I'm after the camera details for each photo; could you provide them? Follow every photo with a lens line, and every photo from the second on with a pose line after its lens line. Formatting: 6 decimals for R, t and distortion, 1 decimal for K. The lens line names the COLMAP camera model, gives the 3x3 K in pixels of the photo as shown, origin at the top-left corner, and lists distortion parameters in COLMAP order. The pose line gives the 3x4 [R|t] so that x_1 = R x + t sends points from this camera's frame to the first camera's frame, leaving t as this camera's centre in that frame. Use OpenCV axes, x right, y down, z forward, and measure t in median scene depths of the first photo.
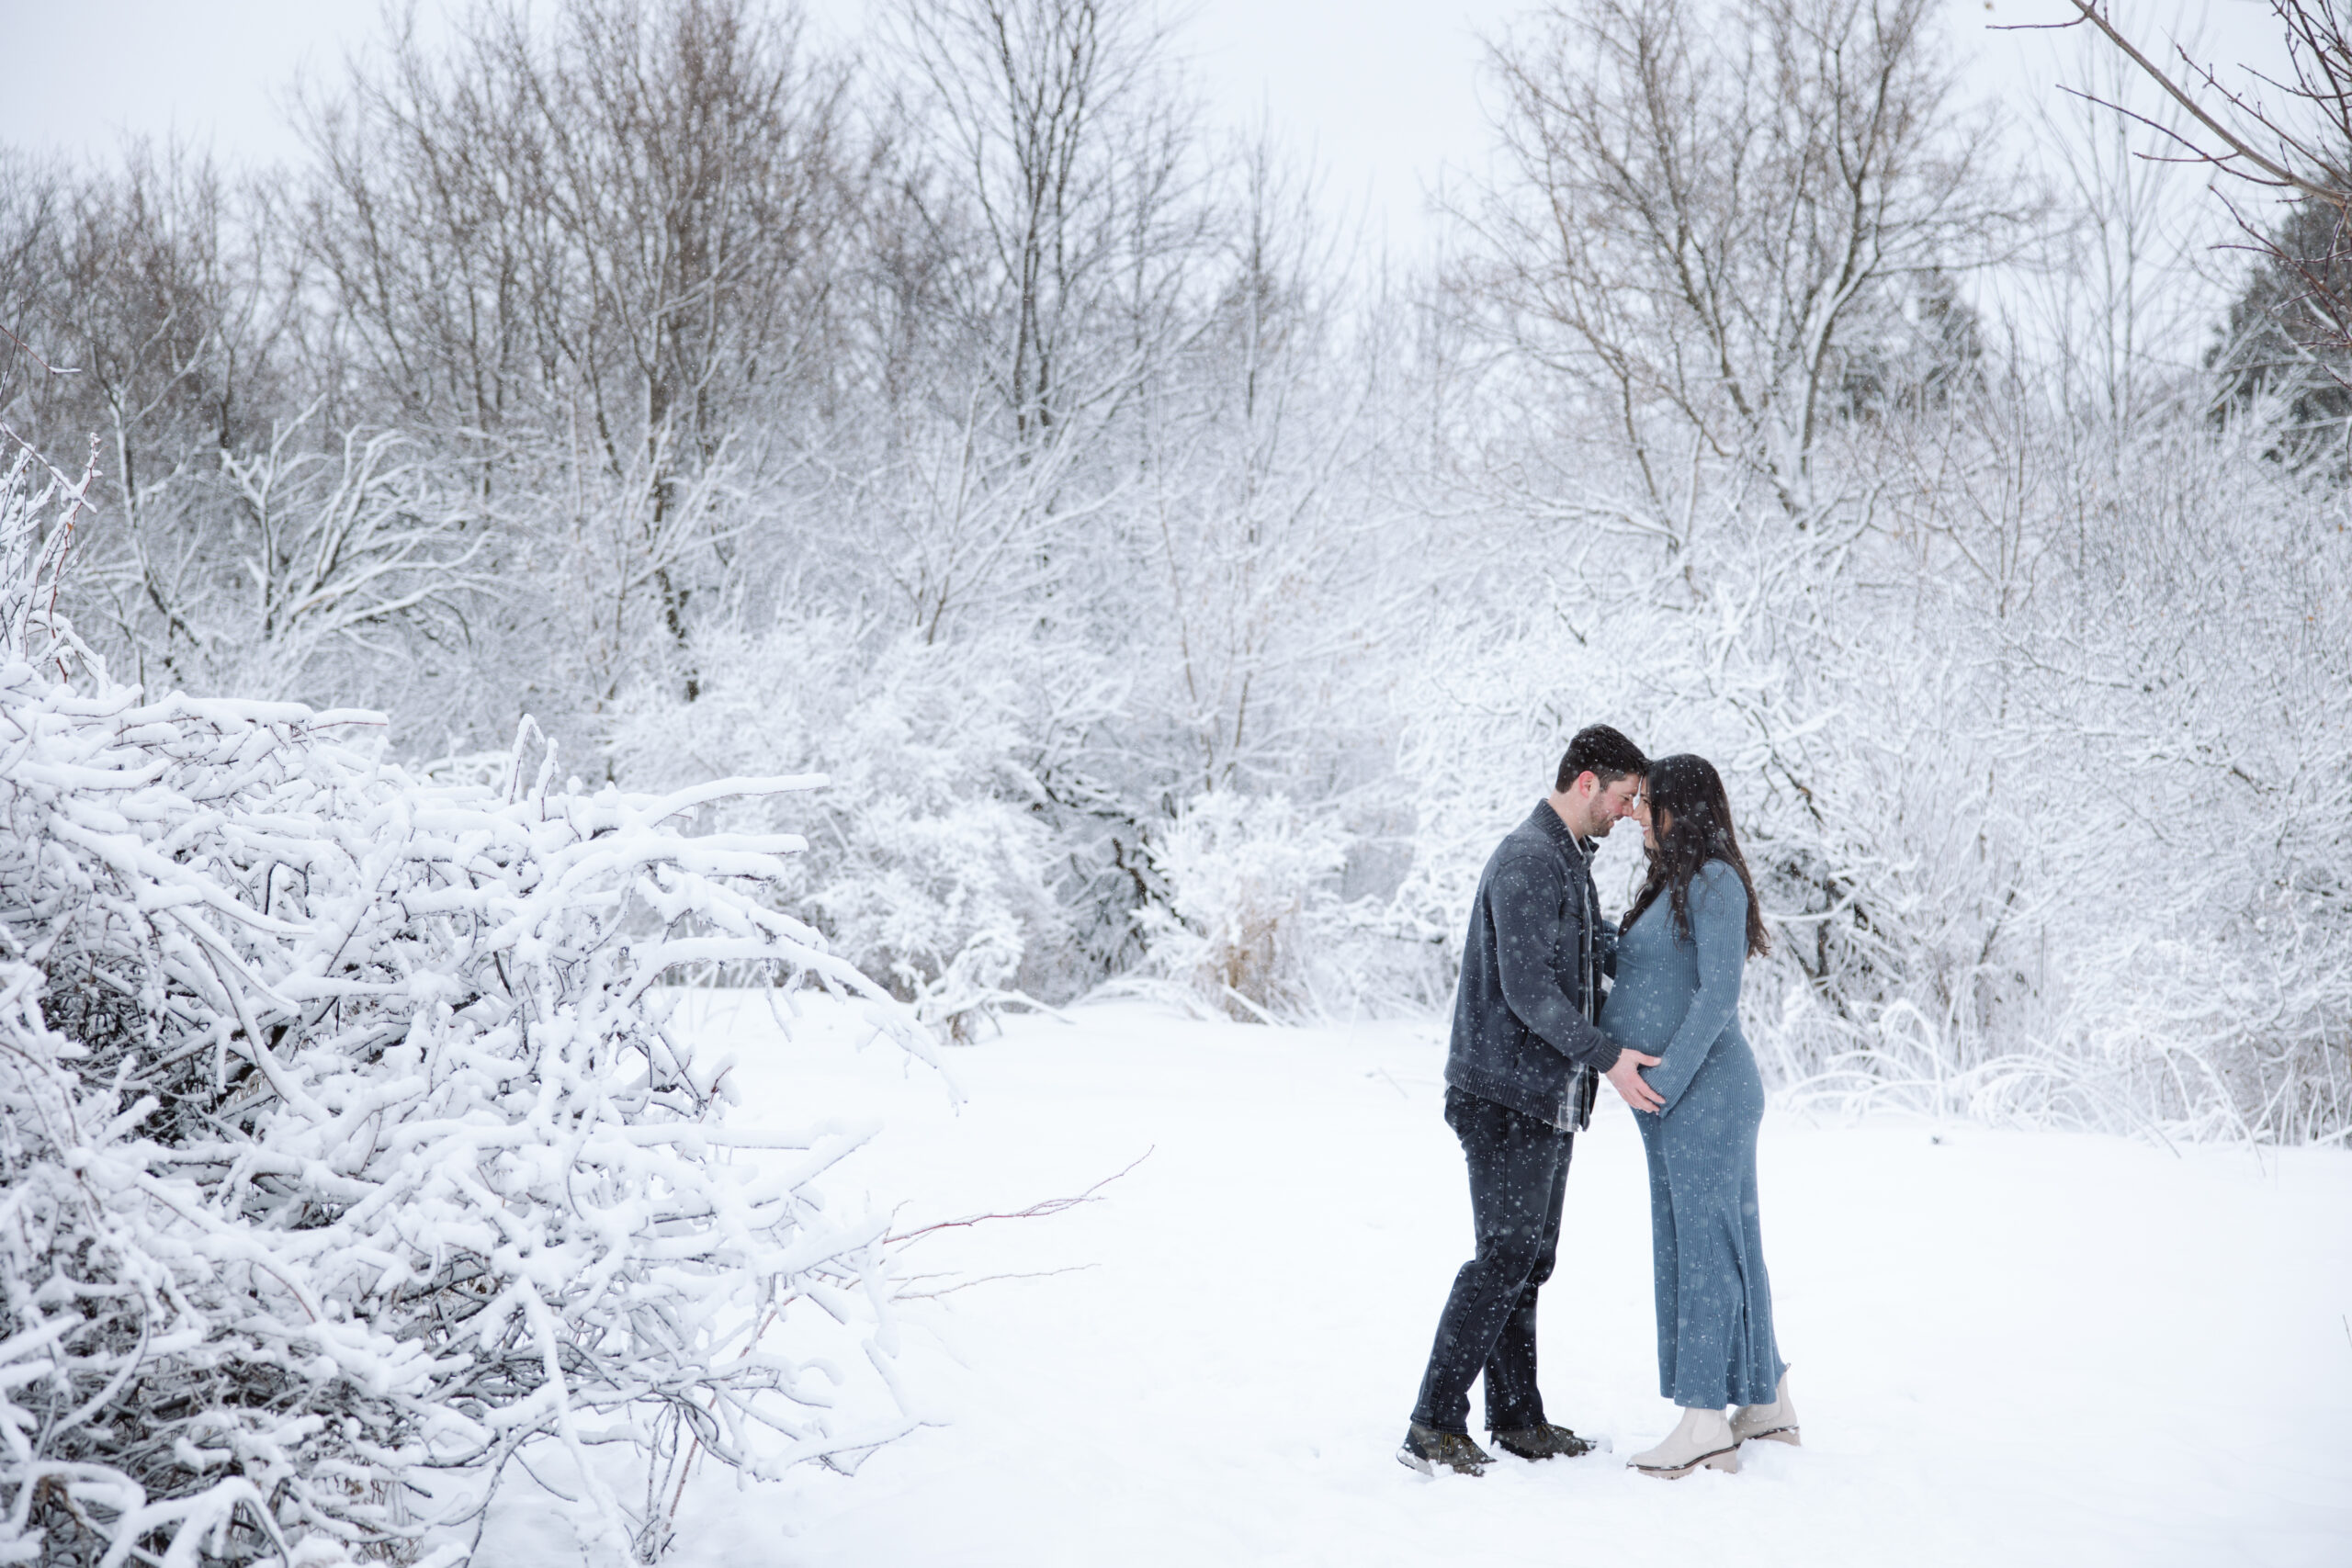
lens RADIAL K [[3420.7, 0, 1176.0], [0, 3420.7, 784.0], [0, 0, 1]] dist [0.025487, 0.070822]
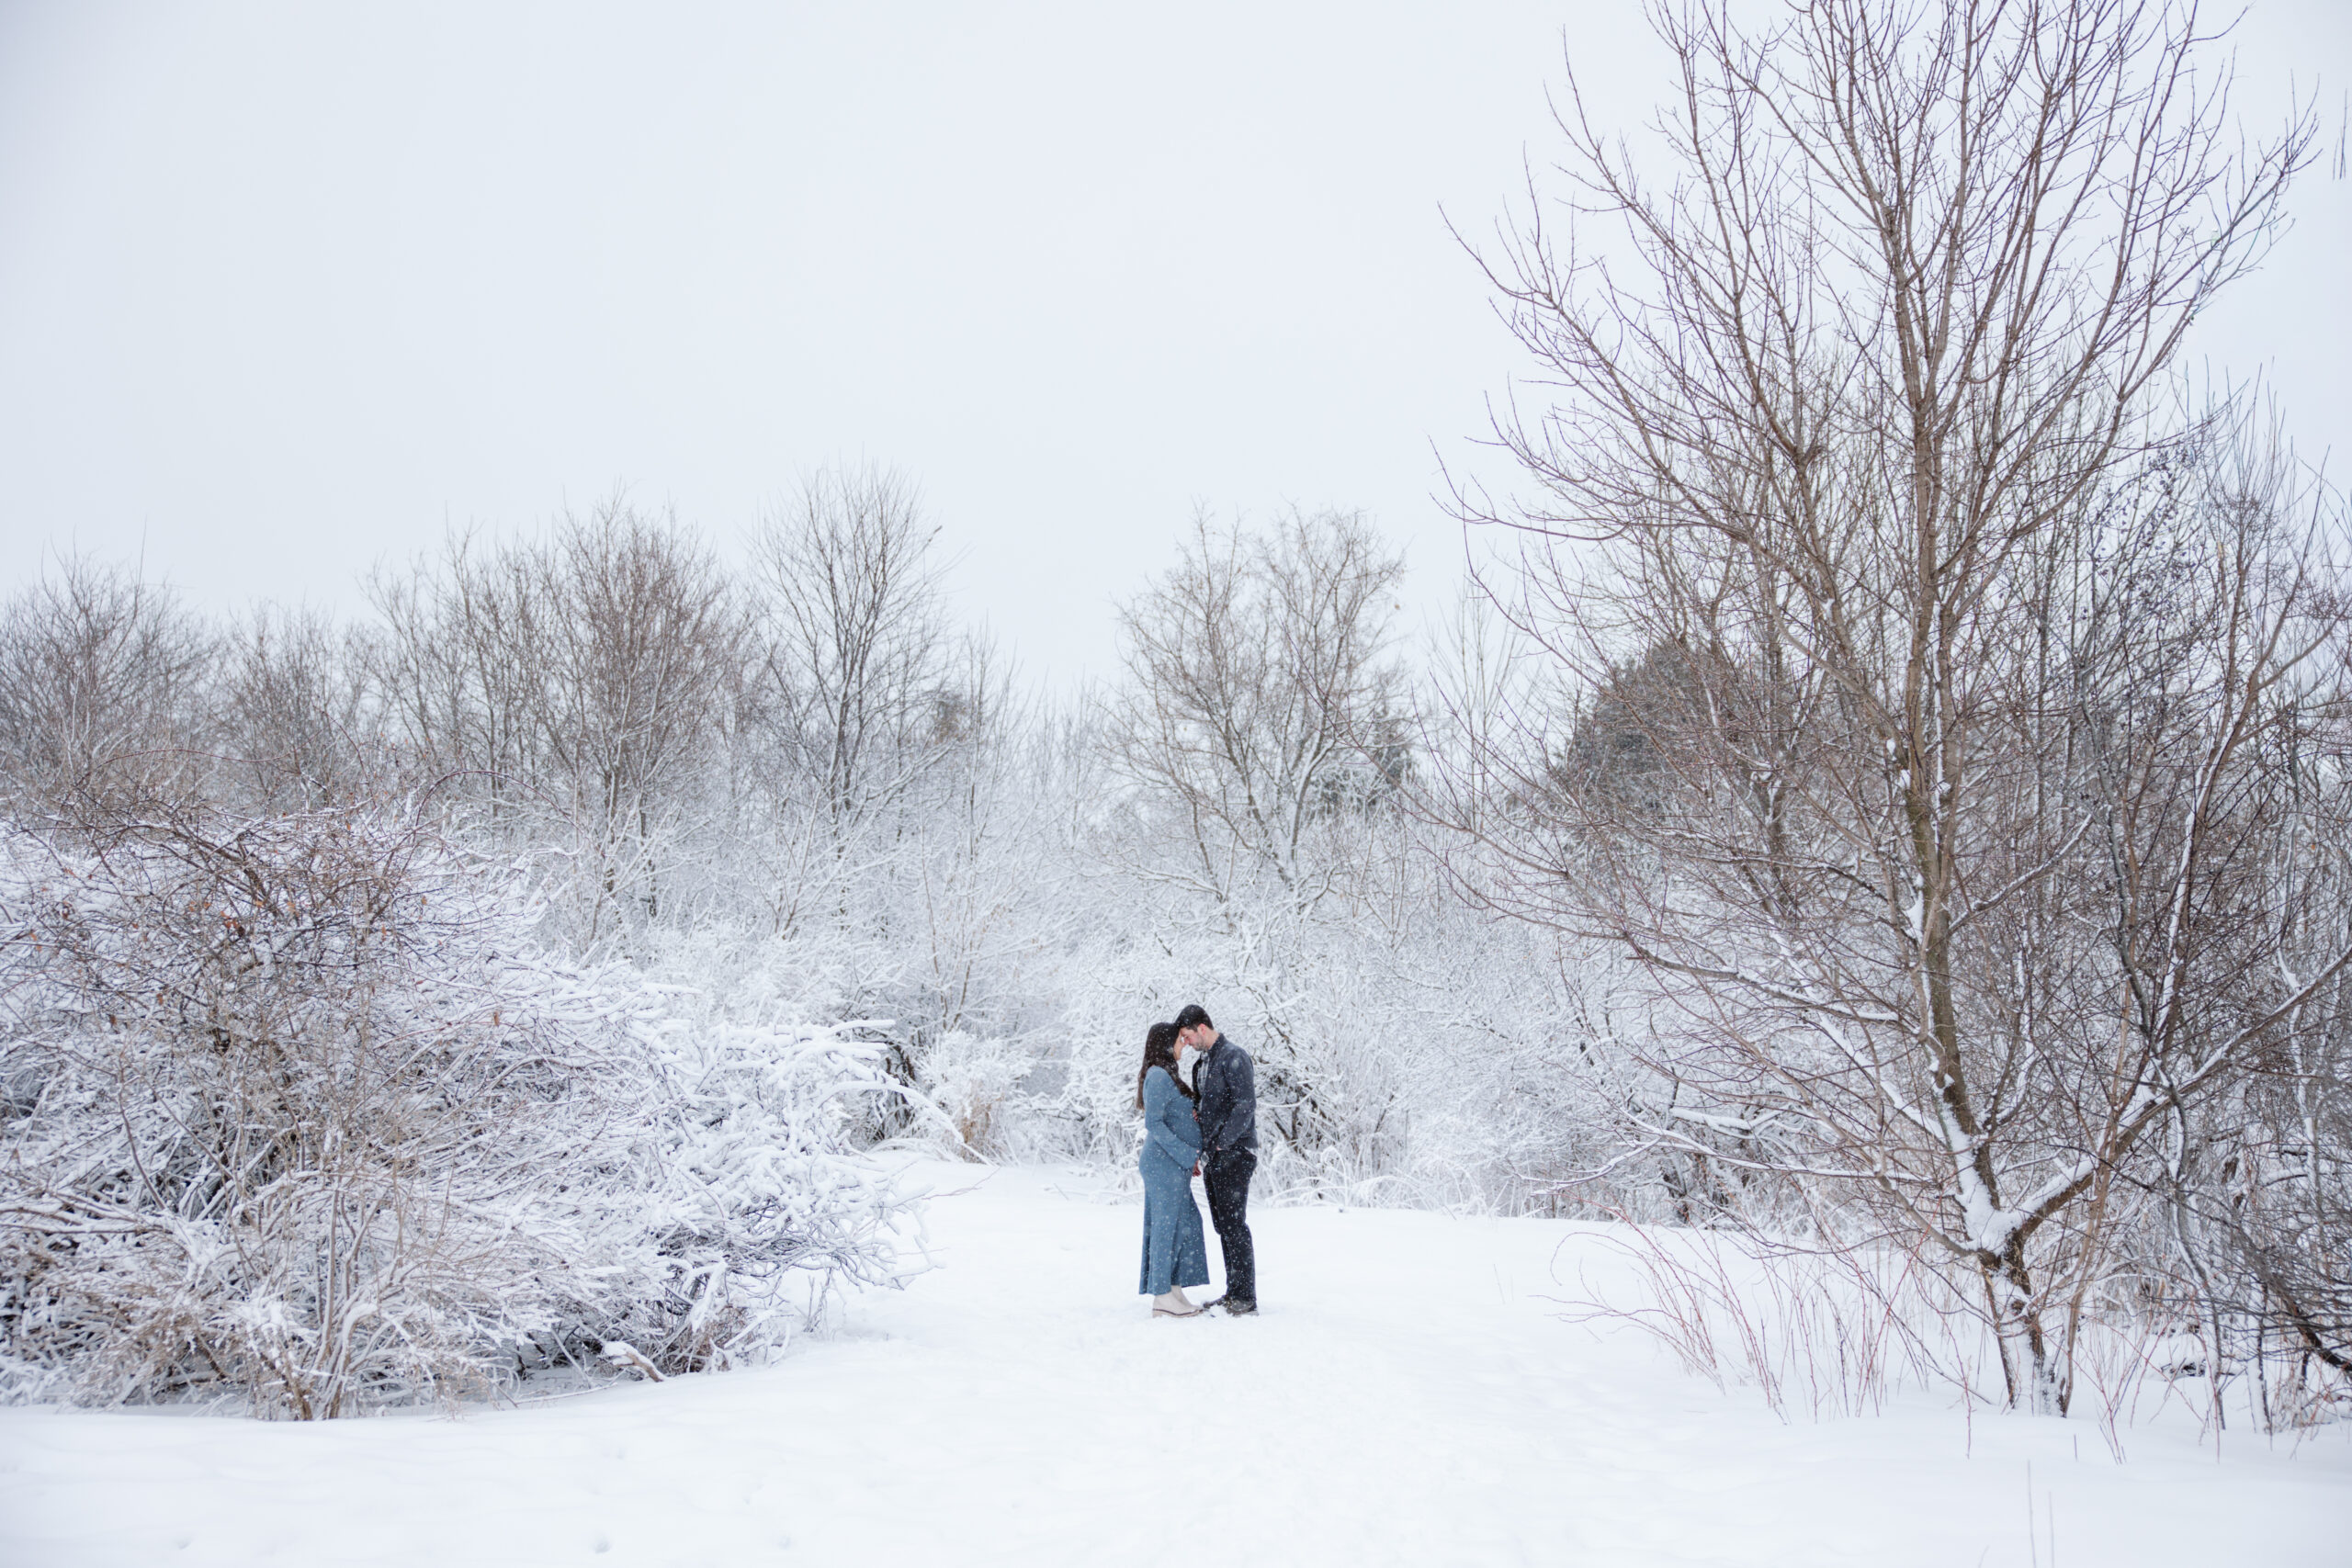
lens RADIAL K [[2481.2, 0, 1176.0], [0, 2481.2, 784.0], [0, 0, 1]] dist [0.007946, 0.007092]
pose [[0.991342, 0.037231, 0.125913, -0.043442], [-0.024707, 0.994721, -0.099602, 0.000484], [-0.128957, 0.095629, 0.987028, -0.287452]]
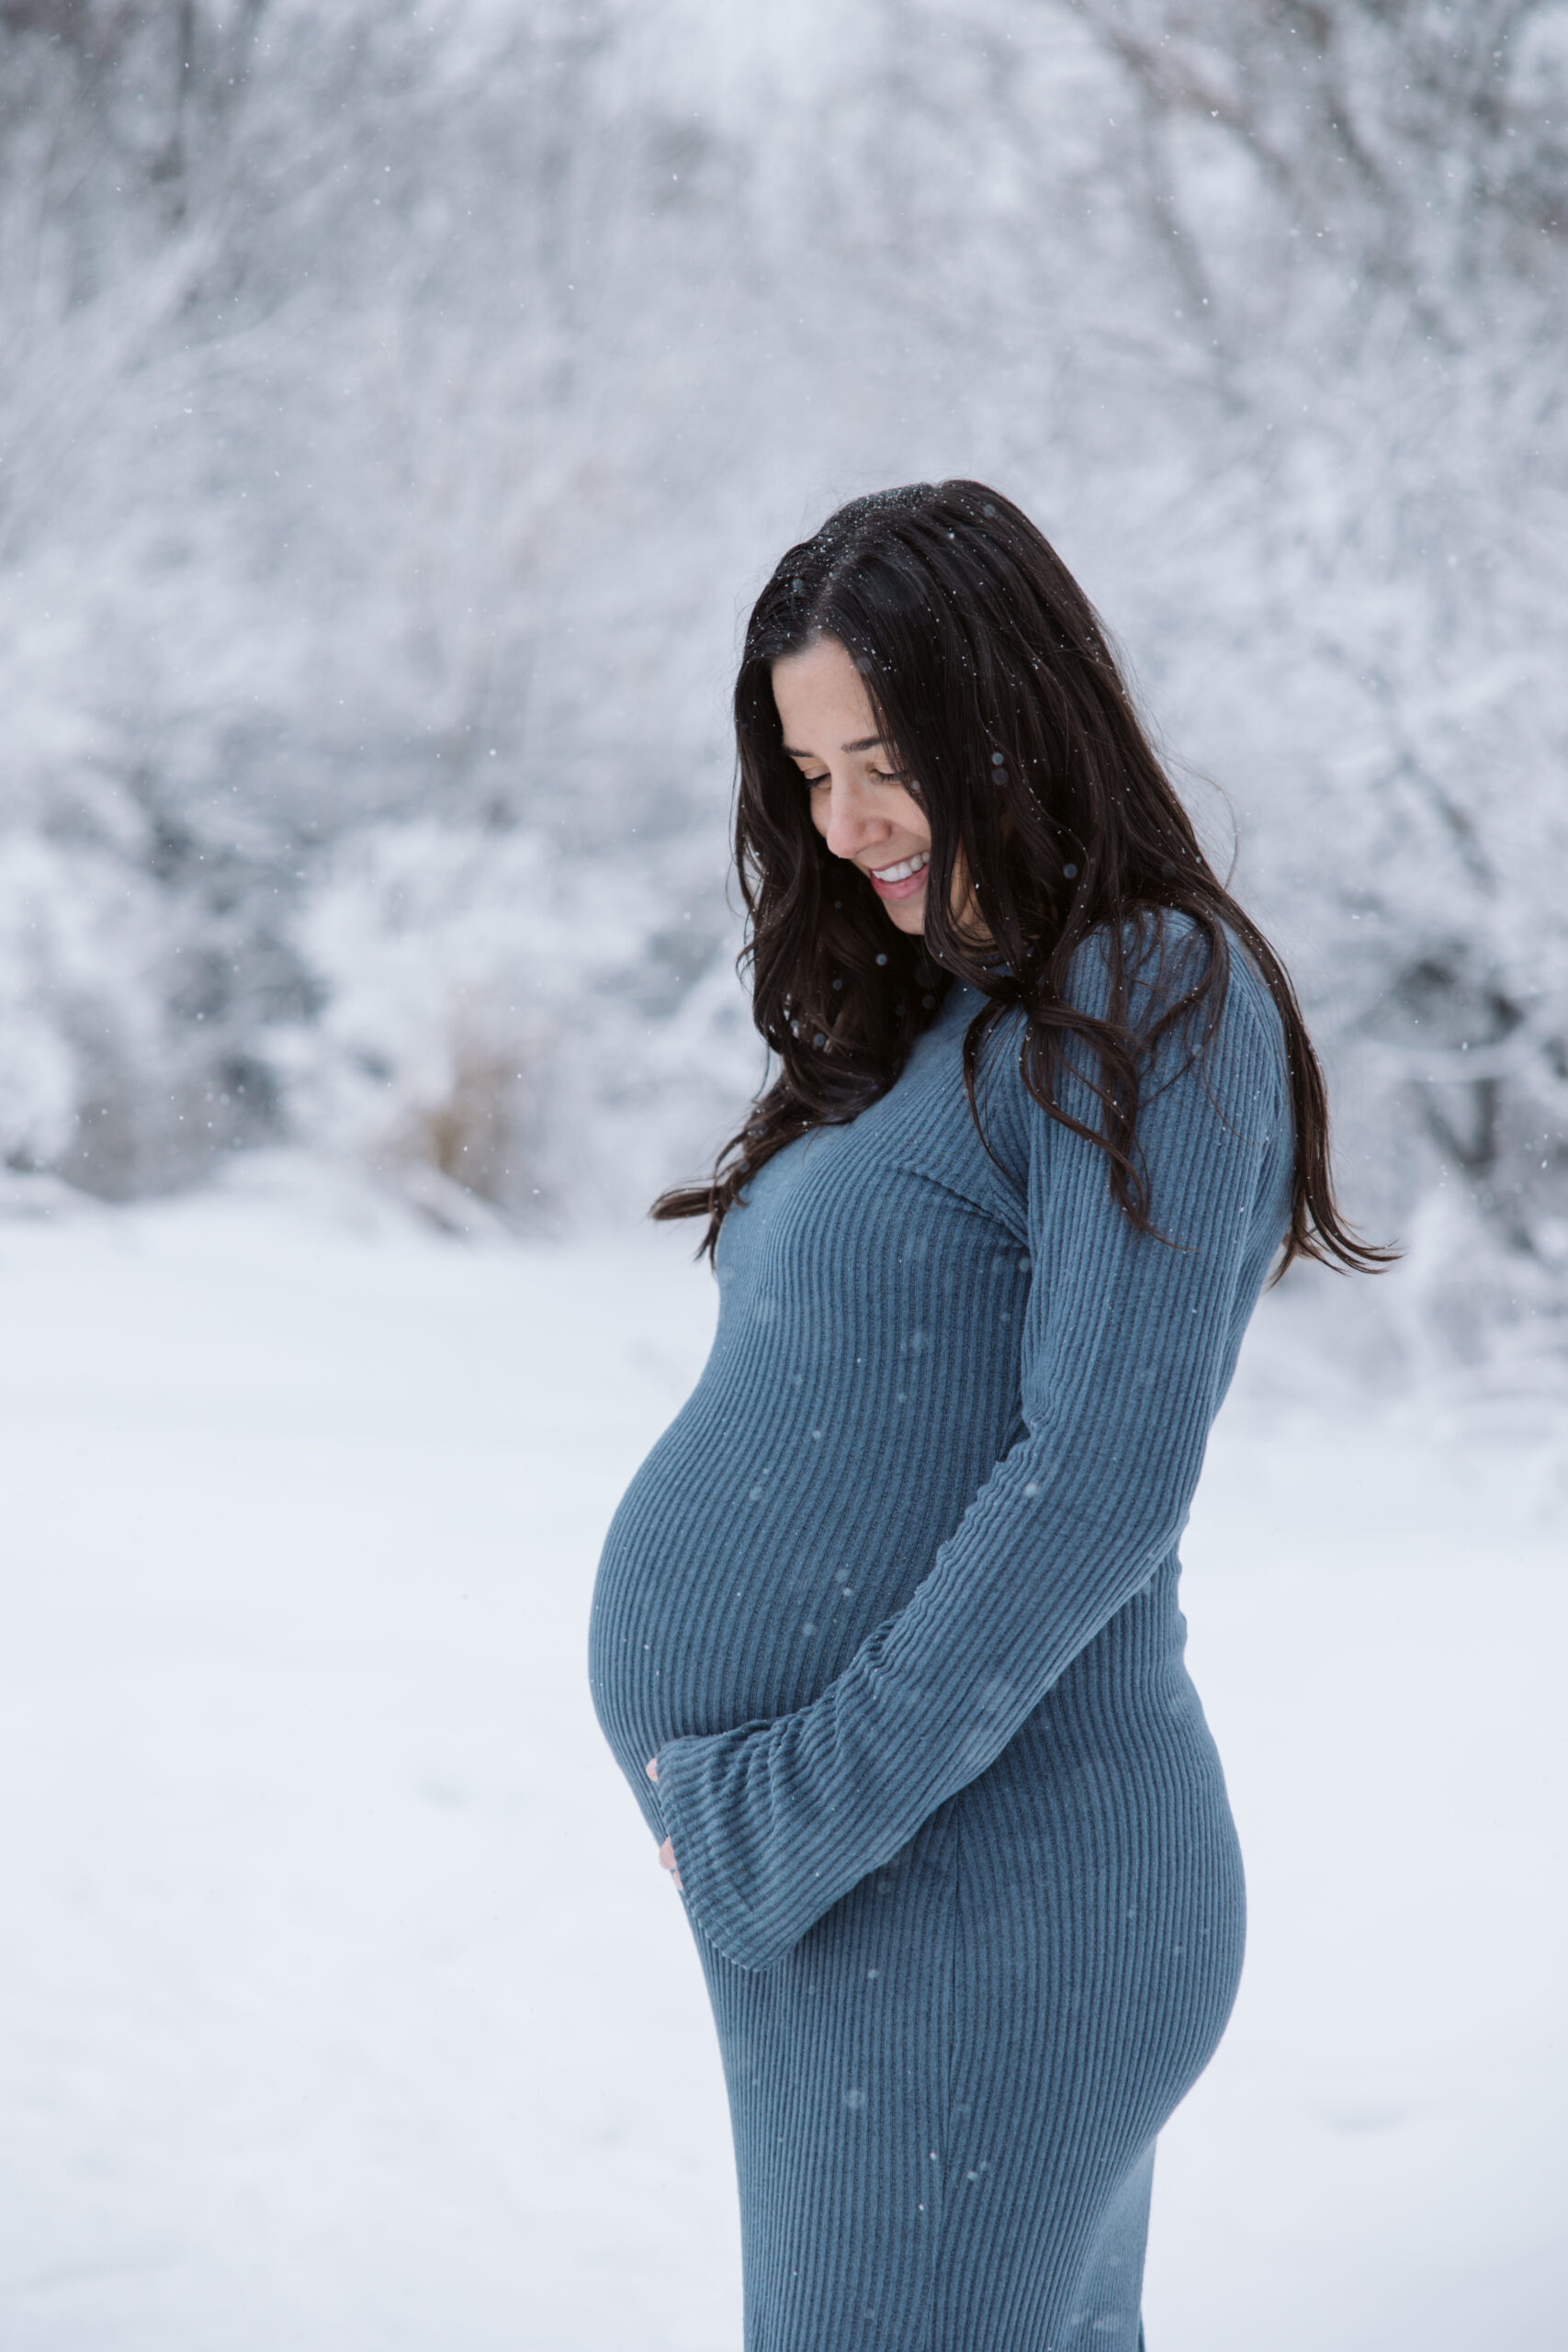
lens RADIAL K [[4653.1, 0, 784.0], [0, 4653.1, 1176.0], [0, 0, 1]] dist [-0.025890, -0.044893]
pose [[0.999227, 0.004828, 0.039010, 0.043200], [-0.007583, 0.997463, 0.070787, 0.004970], [-0.038569, -0.071028, 0.996728, 0.237852]]
